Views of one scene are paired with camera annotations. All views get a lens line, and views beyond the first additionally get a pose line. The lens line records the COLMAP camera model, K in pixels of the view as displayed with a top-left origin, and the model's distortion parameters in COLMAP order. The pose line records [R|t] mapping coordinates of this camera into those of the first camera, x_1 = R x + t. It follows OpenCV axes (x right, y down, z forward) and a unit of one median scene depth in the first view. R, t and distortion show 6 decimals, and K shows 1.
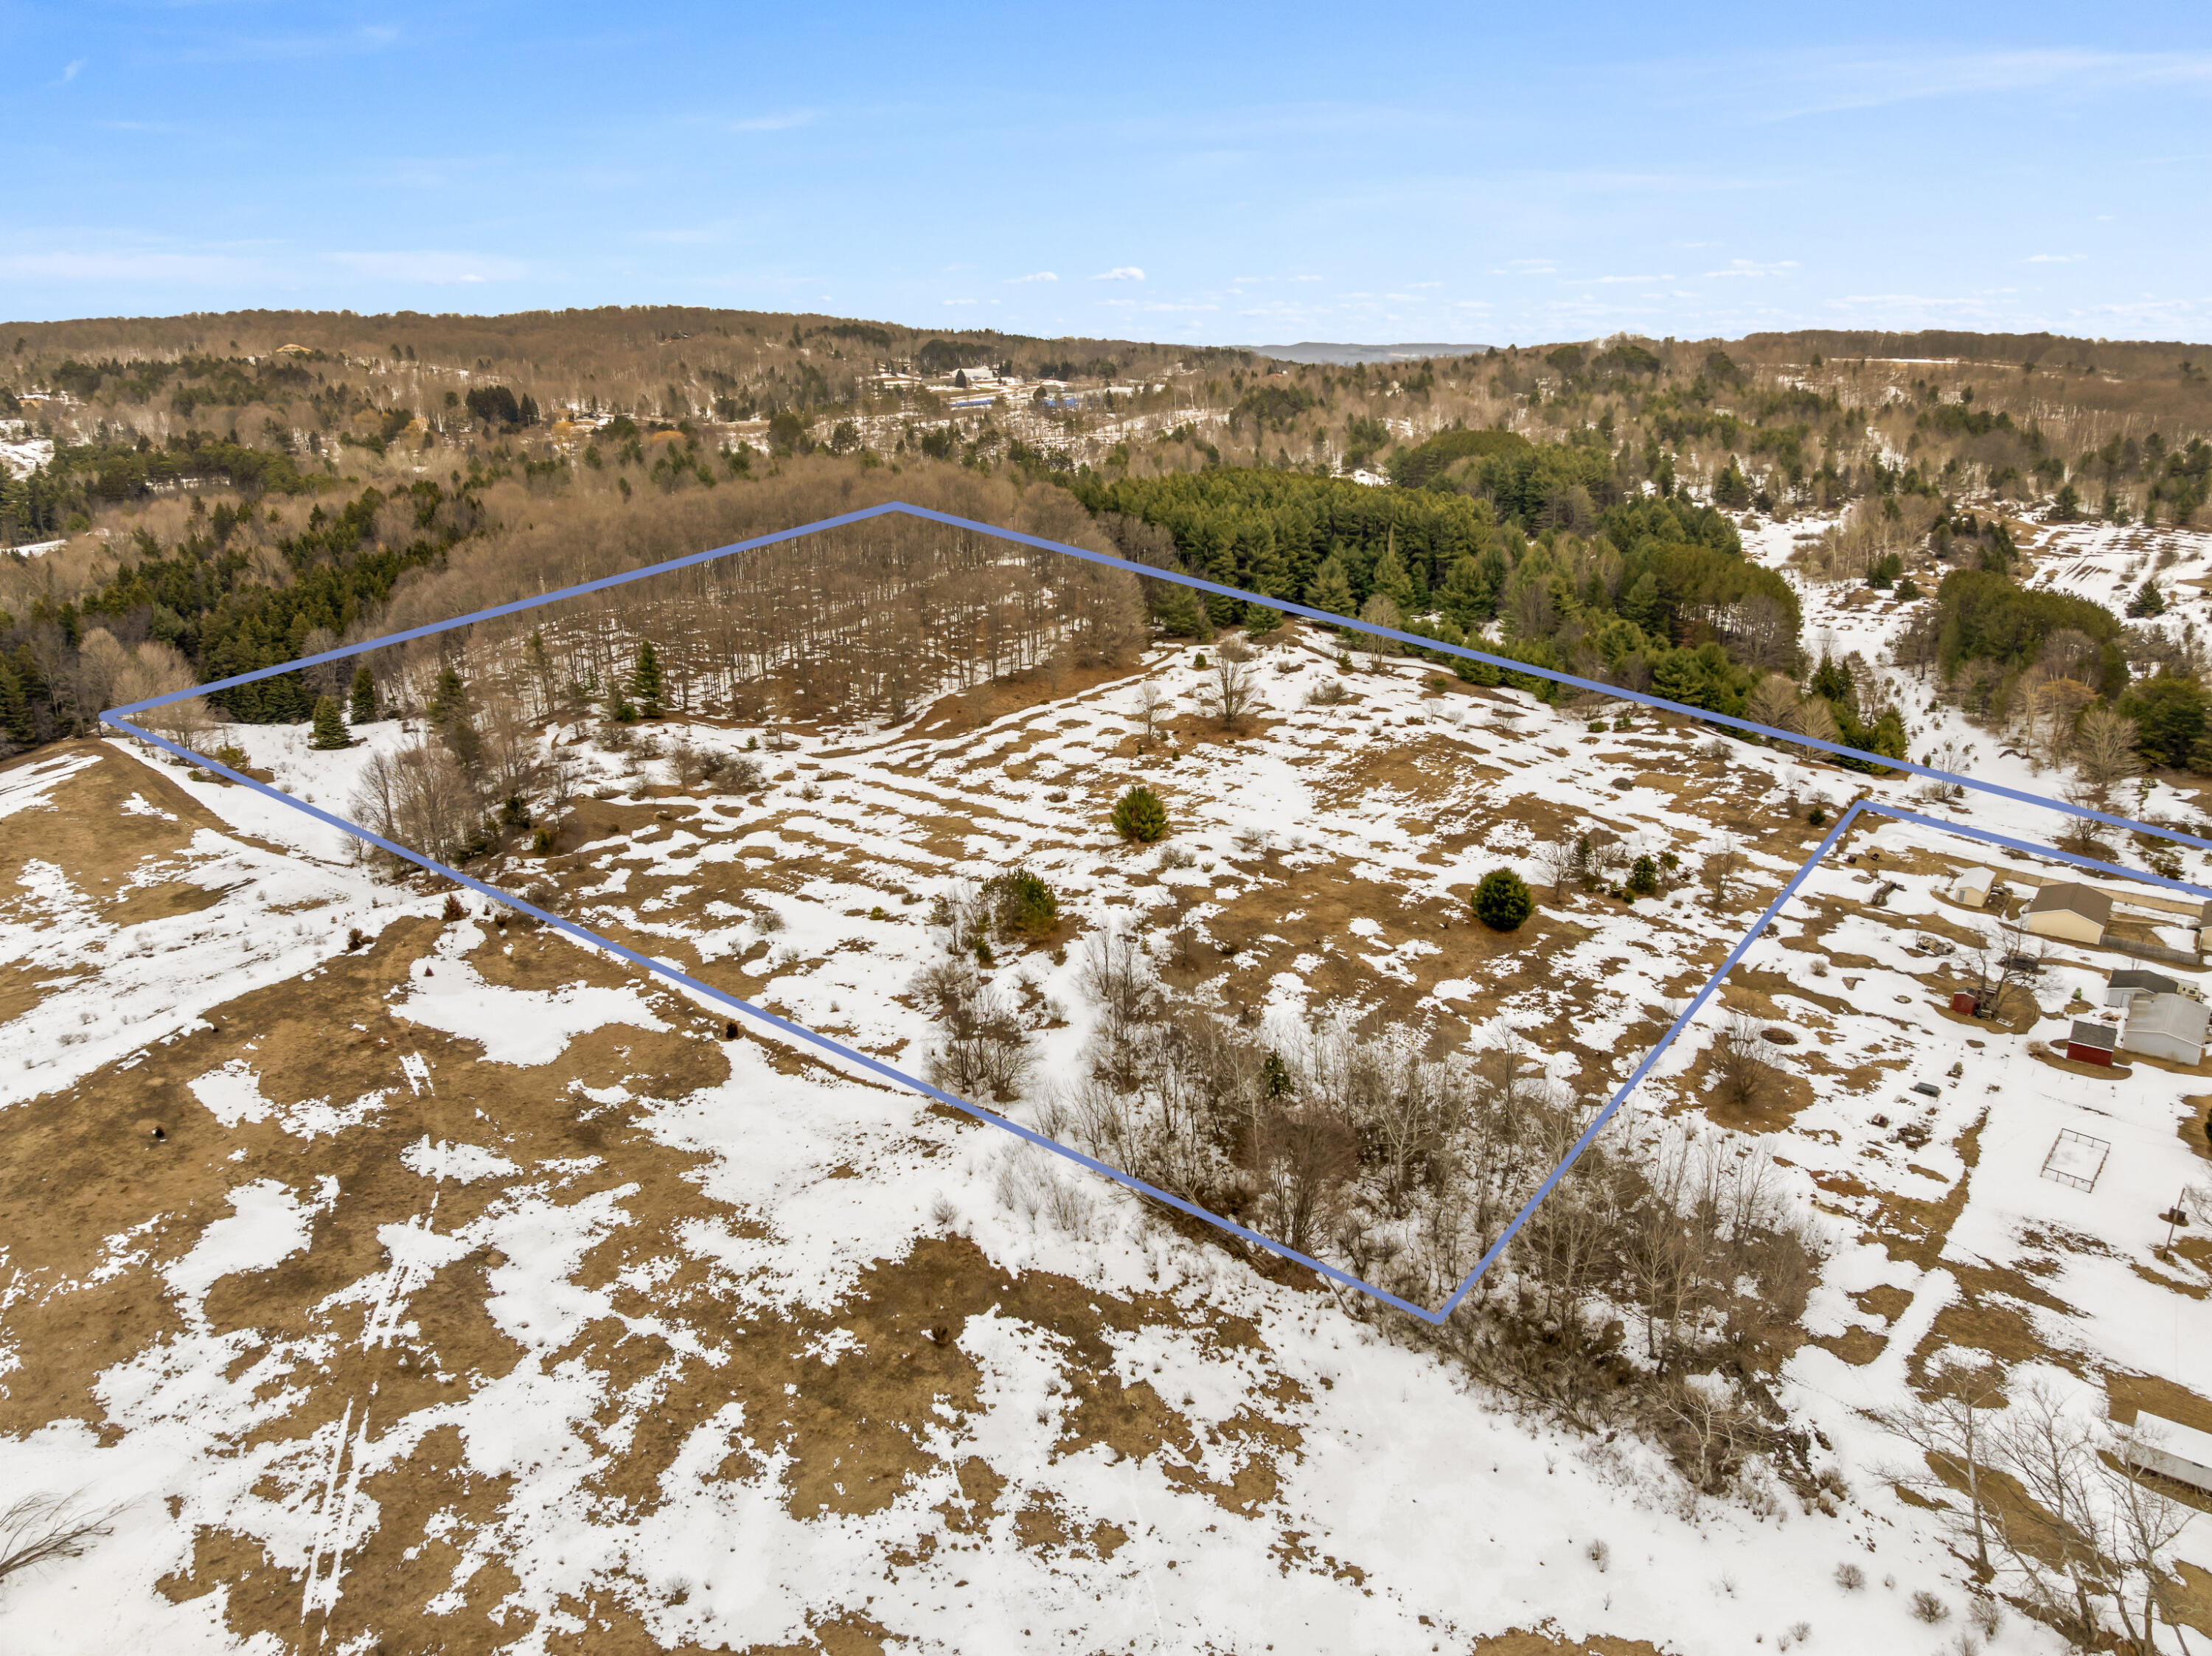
lens RADIAL K [[1552.9, 0, 1115.4], [0, 1552.9, 824.6], [0, 0, 1]] dist [-0.029188, -0.013720]
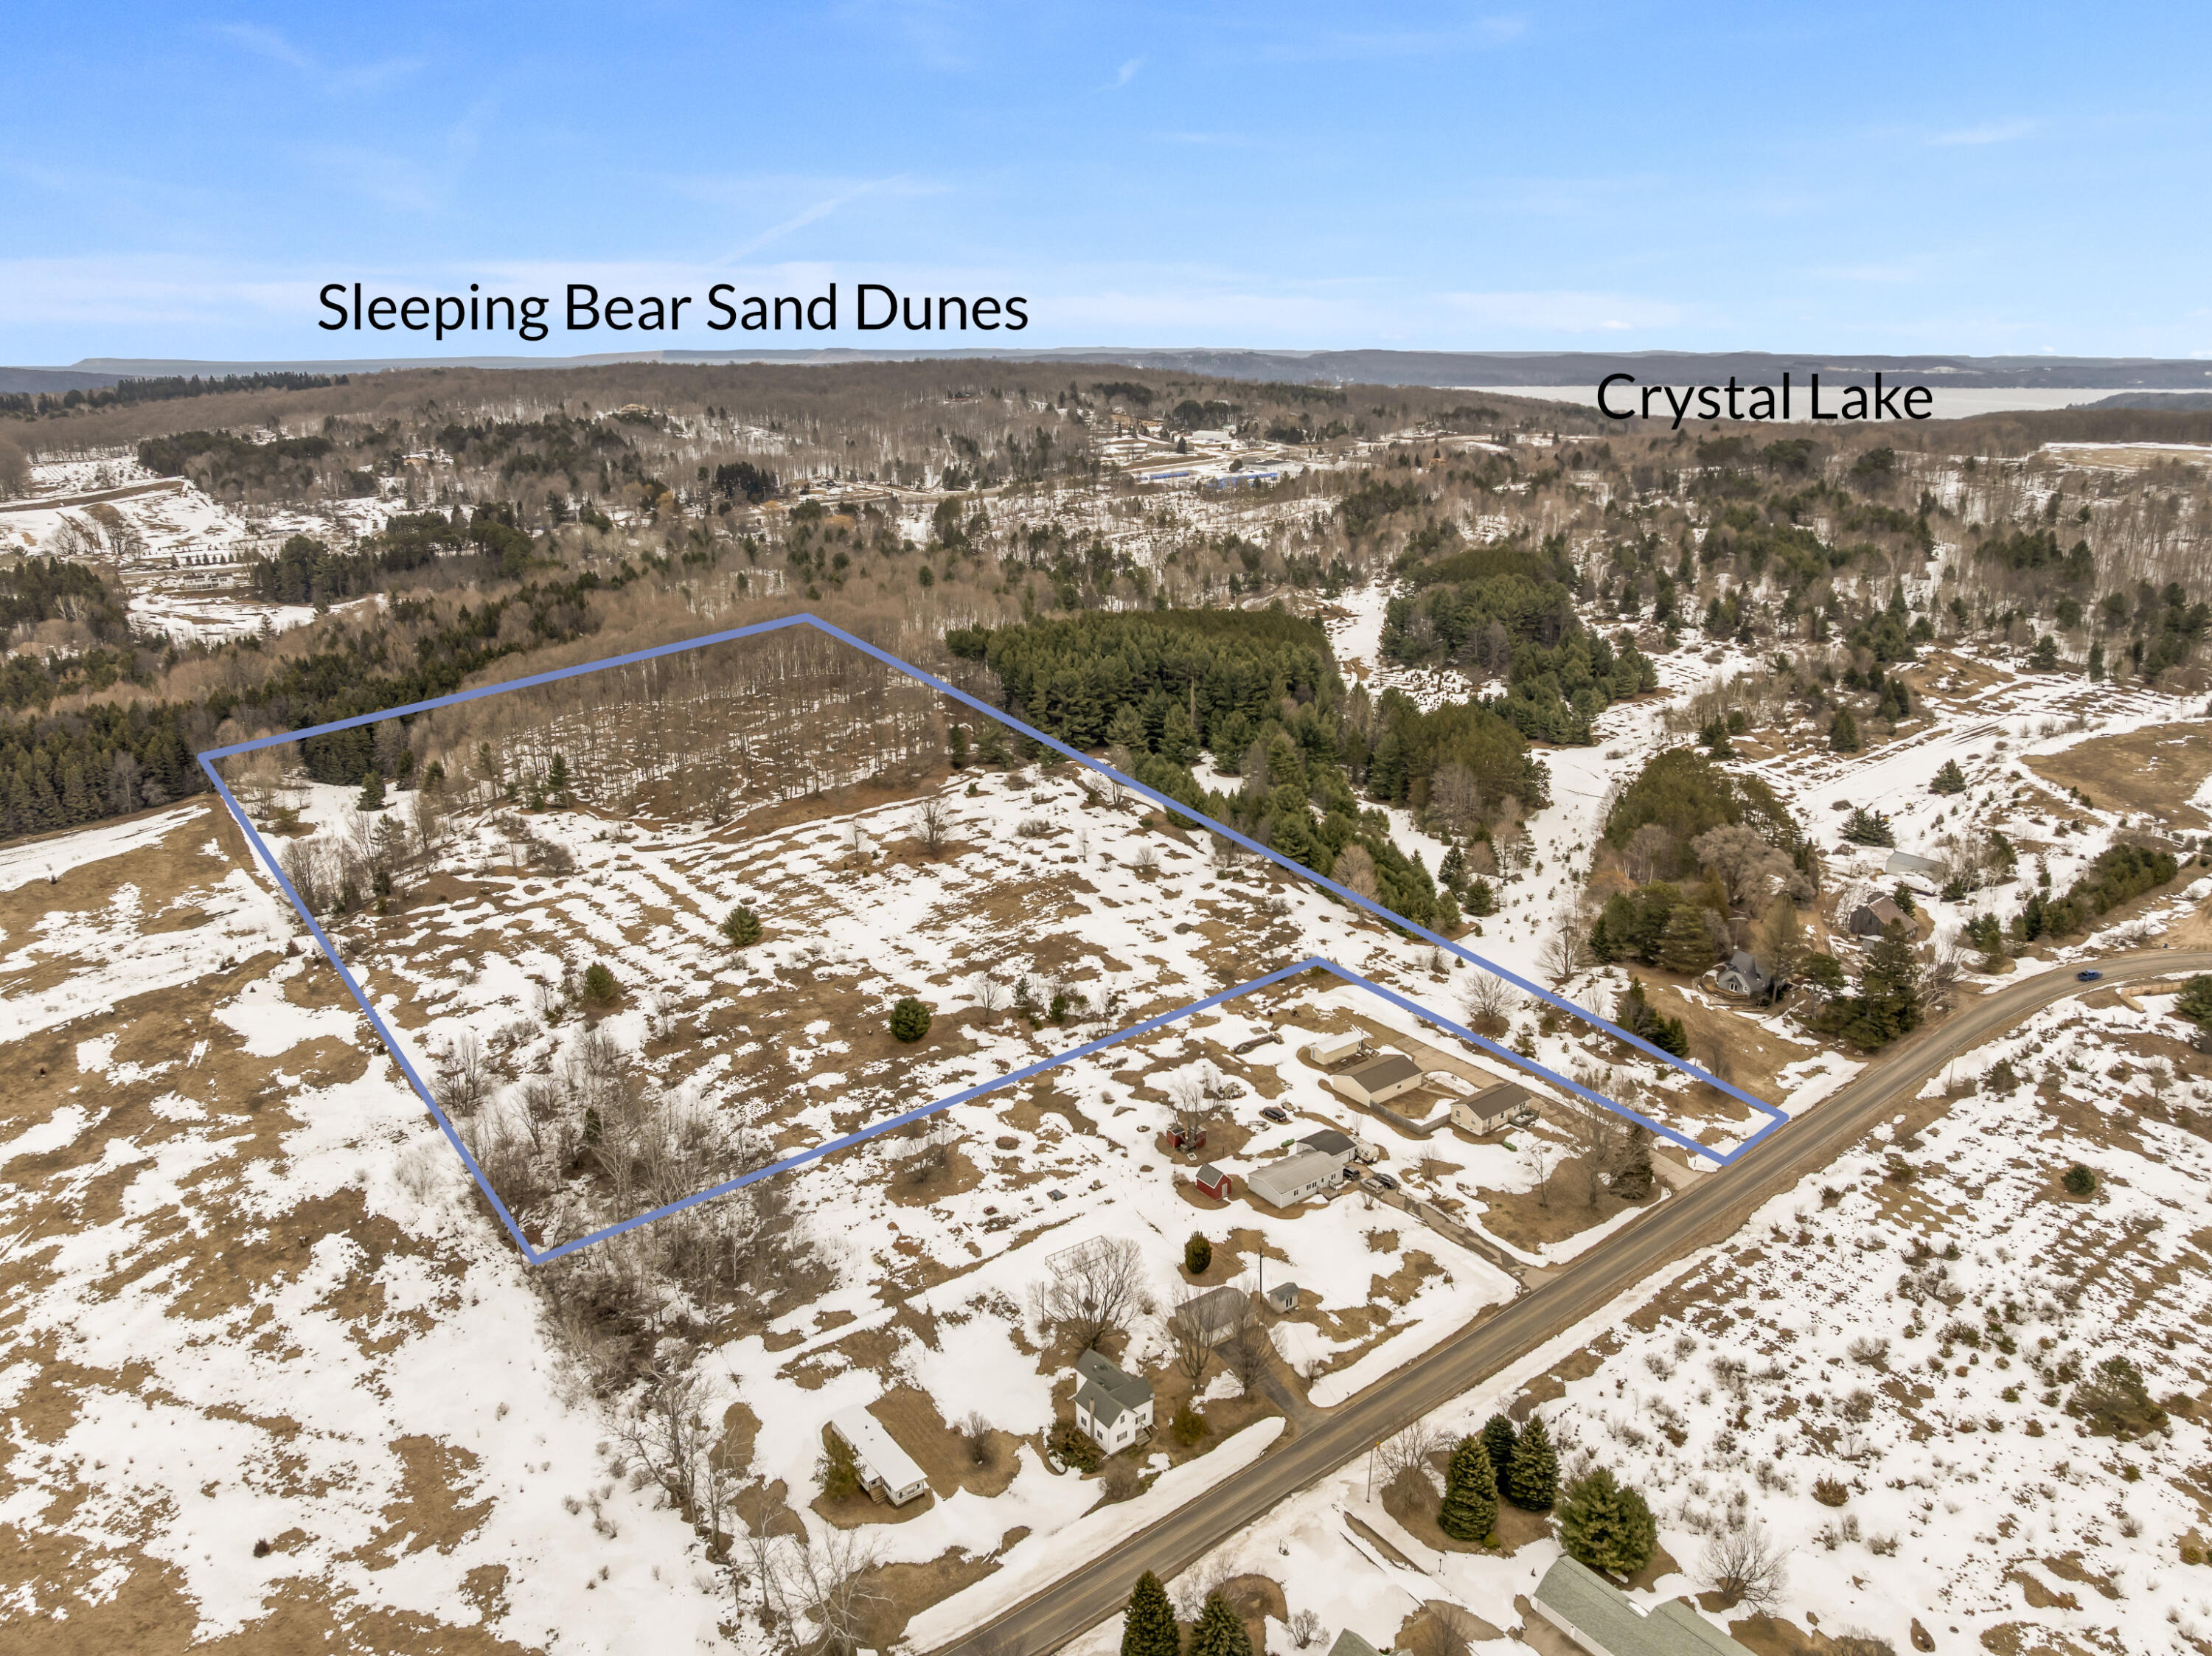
lens RADIAL K [[1552.9, 0, 1112.4], [0, 1552.9, 828.0], [0, 0, 1]] dist [-0.029188, -0.013720]
pose [[0.963207, 0.081175, -0.256208, 0.718332], [-0.080275, 0.996675, 0.013990, -0.147074], [0.256492, 0.007091, 0.966520, -0.286855]]
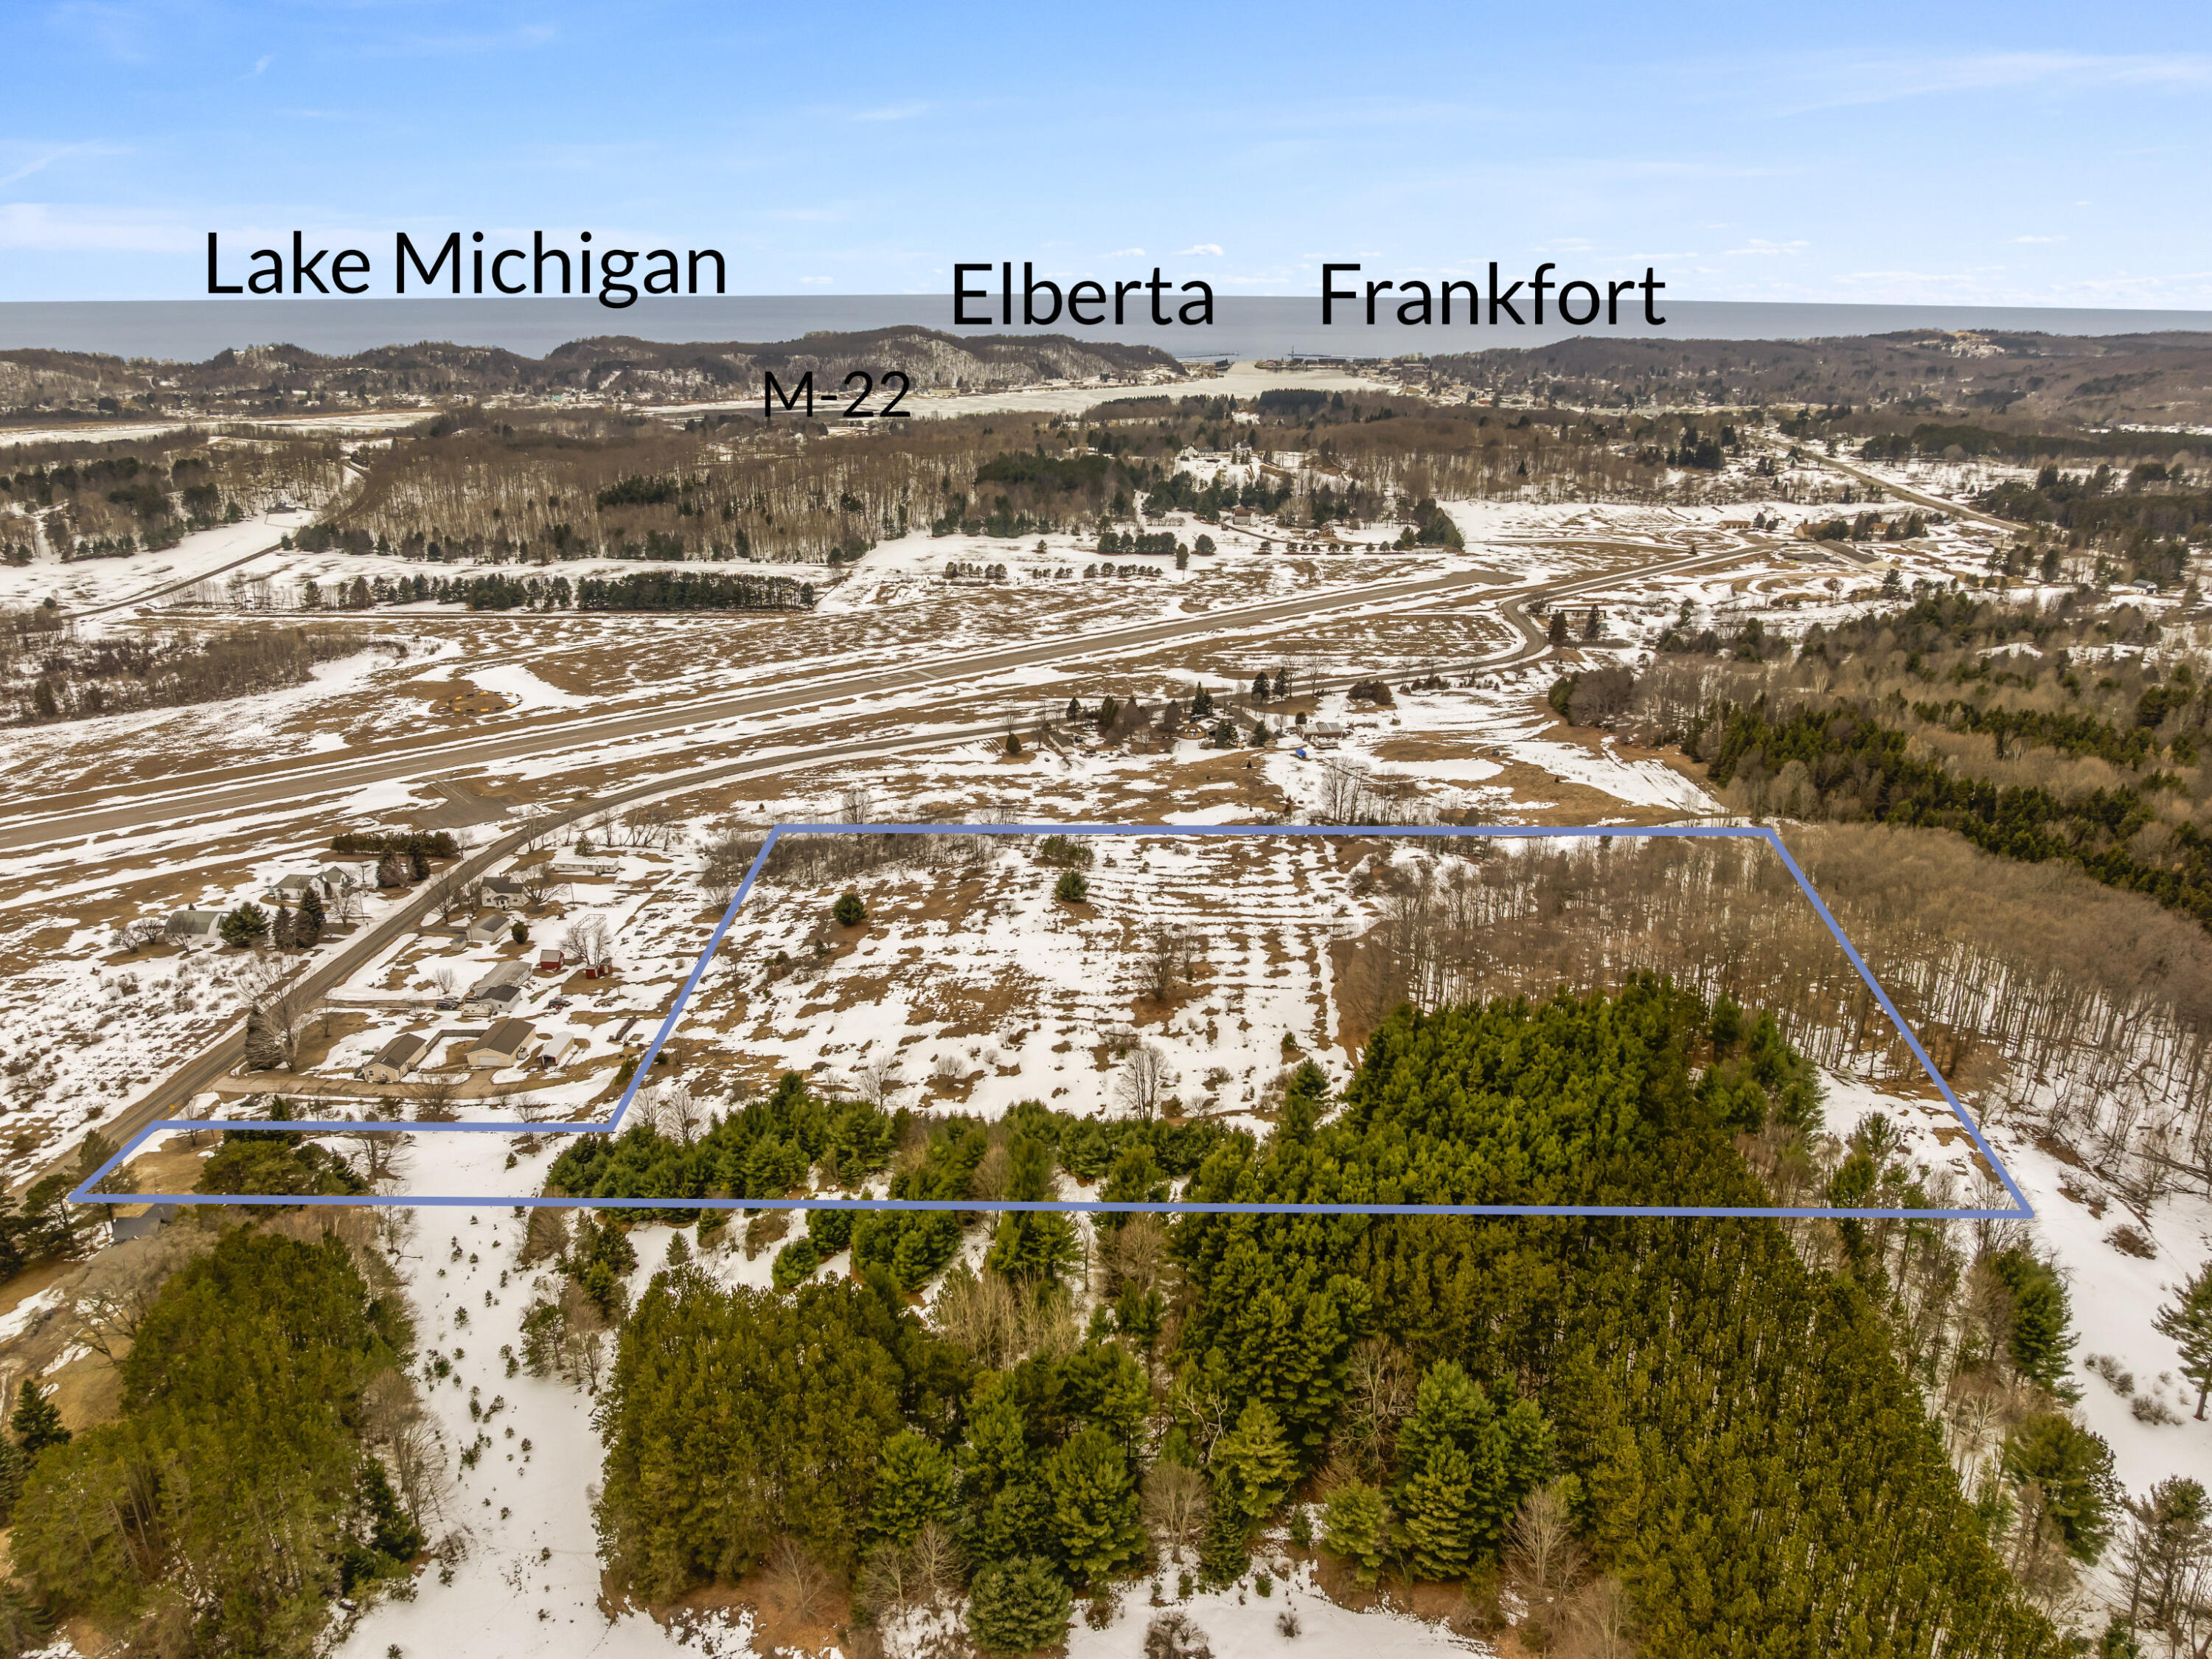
lens RADIAL K [[1552.9, 0, 1116.9], [0, 1552.9, 833.4], [0, 0, 1]] dist [-0.029188, -0.013720]
pose [[-0.827300, 0.184507, -0.530596, 0.876864], [-0.169578, 0.818437, 0.549003, -1.006621], [0.535555, 0.544167, -0.645804, 2.140484]]
